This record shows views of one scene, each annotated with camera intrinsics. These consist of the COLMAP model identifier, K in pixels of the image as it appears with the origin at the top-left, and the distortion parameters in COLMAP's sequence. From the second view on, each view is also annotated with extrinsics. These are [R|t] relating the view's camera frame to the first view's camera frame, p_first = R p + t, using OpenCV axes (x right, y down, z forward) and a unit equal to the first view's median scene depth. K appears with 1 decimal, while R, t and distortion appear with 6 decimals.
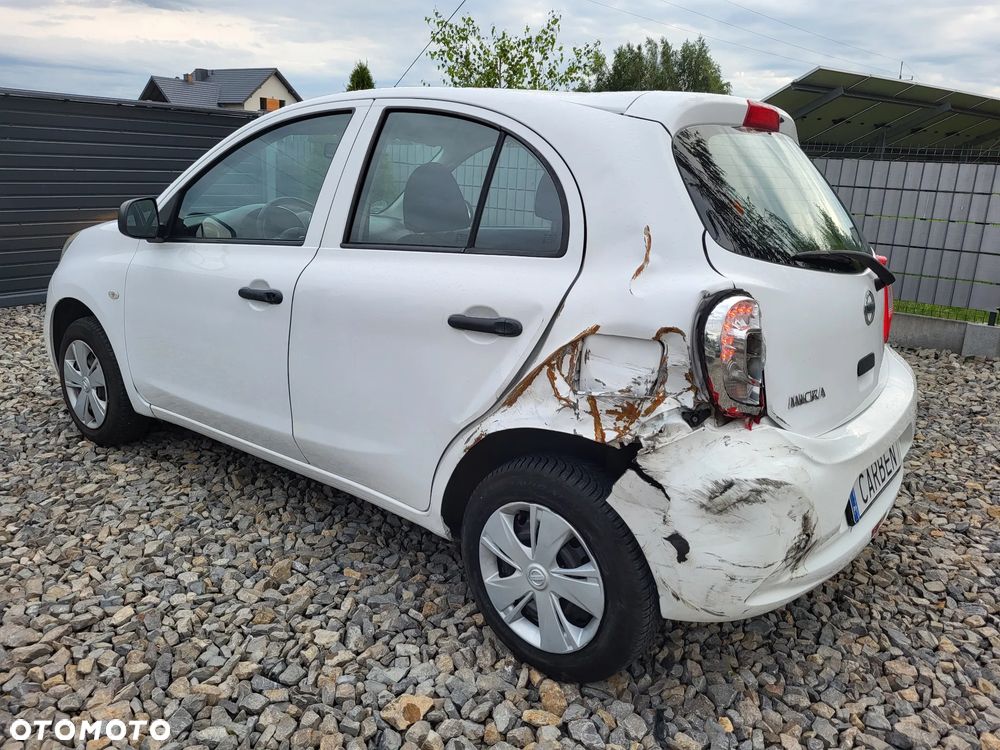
lens RADIAL K [[769.1, 0, 508.0], [0, 769.1, 352.9], [0, 0, 1]] dist [0.054507, -0.051159]
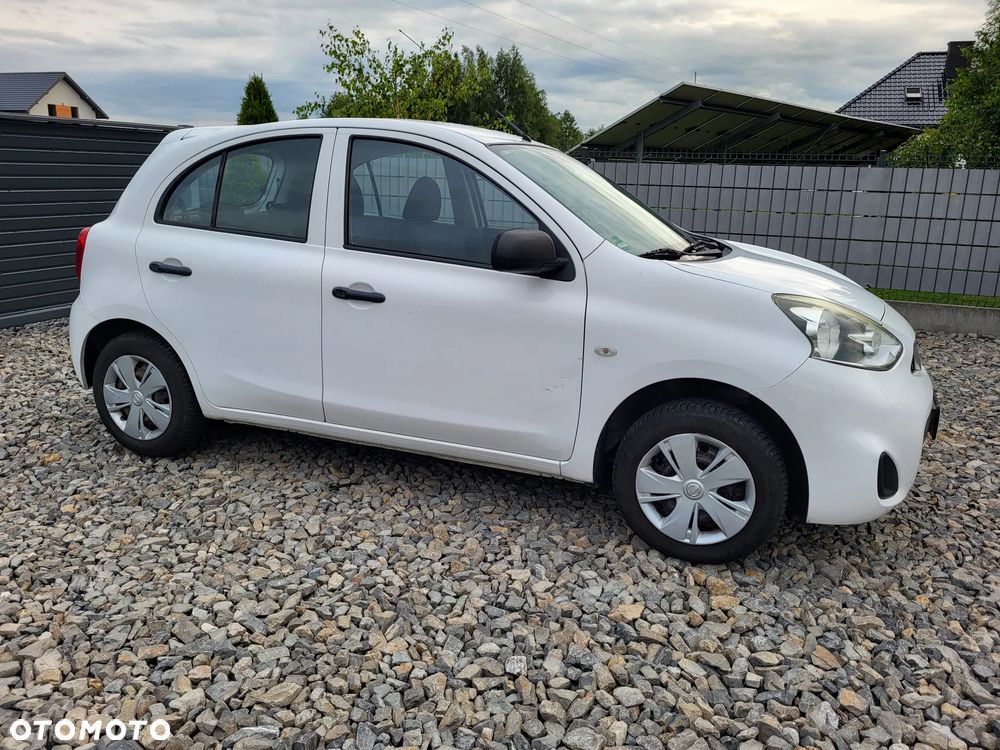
lens RADIAL K [[769.1, 0, 502.0], [0, 769.1, 359.5], [0, 0, 1]] dist [0.054507, -0.051159]
pose [[0.975002, -0.072496, 0.210038, -0.451949], [0.072323, 0.997345, 0.008513, 0.018752], [-0.210097, 0.006890, 0.977656, -0.159718]]
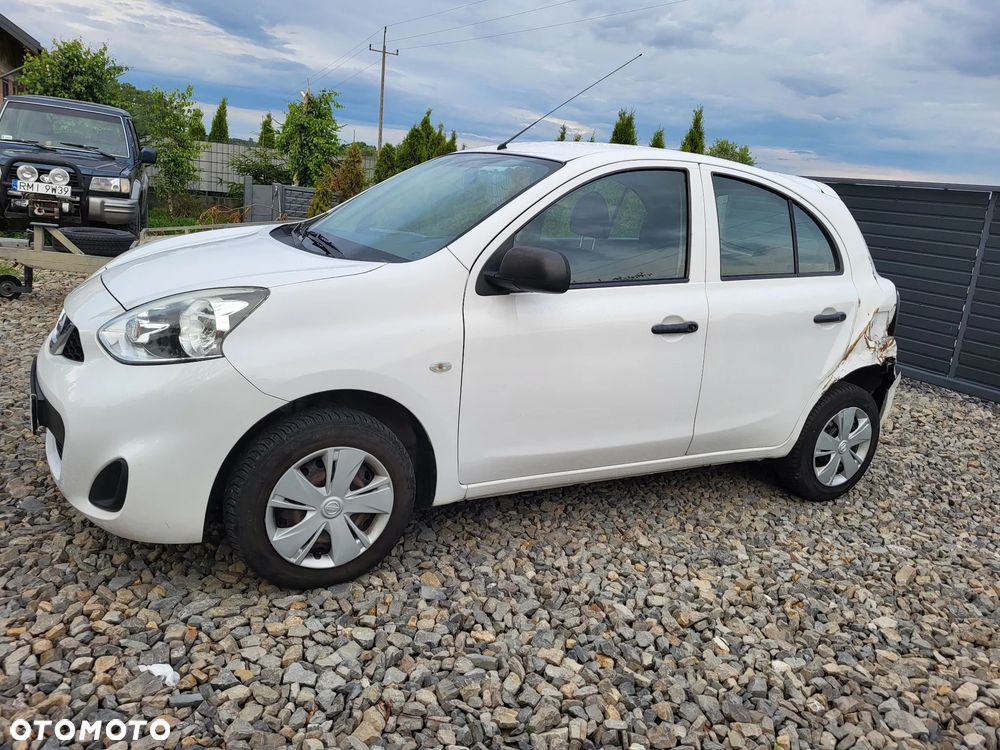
lens RADIAL K [[769.1, 0, 514.7], [0, 769.1, 351.6], [0, 0, 1]] dist [0.054507, -0.051159]
pose [[0.478825, -0.172683, 0.860760, -1.515275], [0.112308, 0.984457, 0.135024, -0.237710], [-0.870697, 0.032017, 0.490776, 0.670539]]
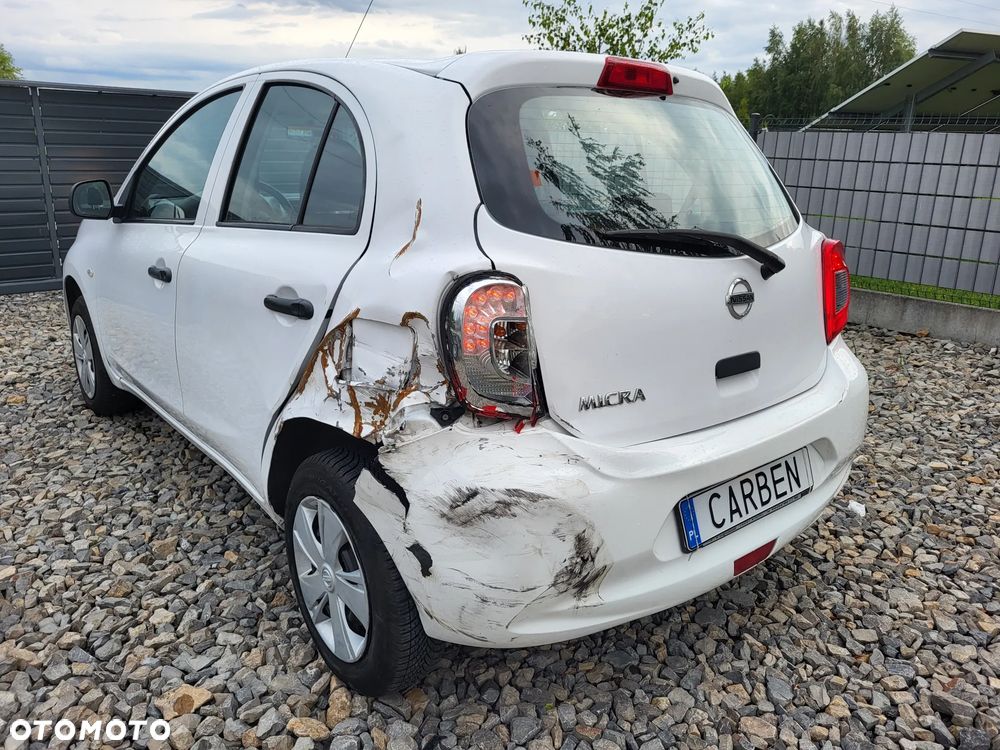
lens RADIAL K [[769.1, 0, 503.6], [0, 769.1, 353.9], [0, 0, 1]] dist [0.054507, -0.051159]
pose [[0.976251, 0.037684, -0.213340, 0.363313], [-0.034795, 0.999245, 0.017282, -0.003118], [0.213830, -0.009448, 0.976825, 0.112177]]
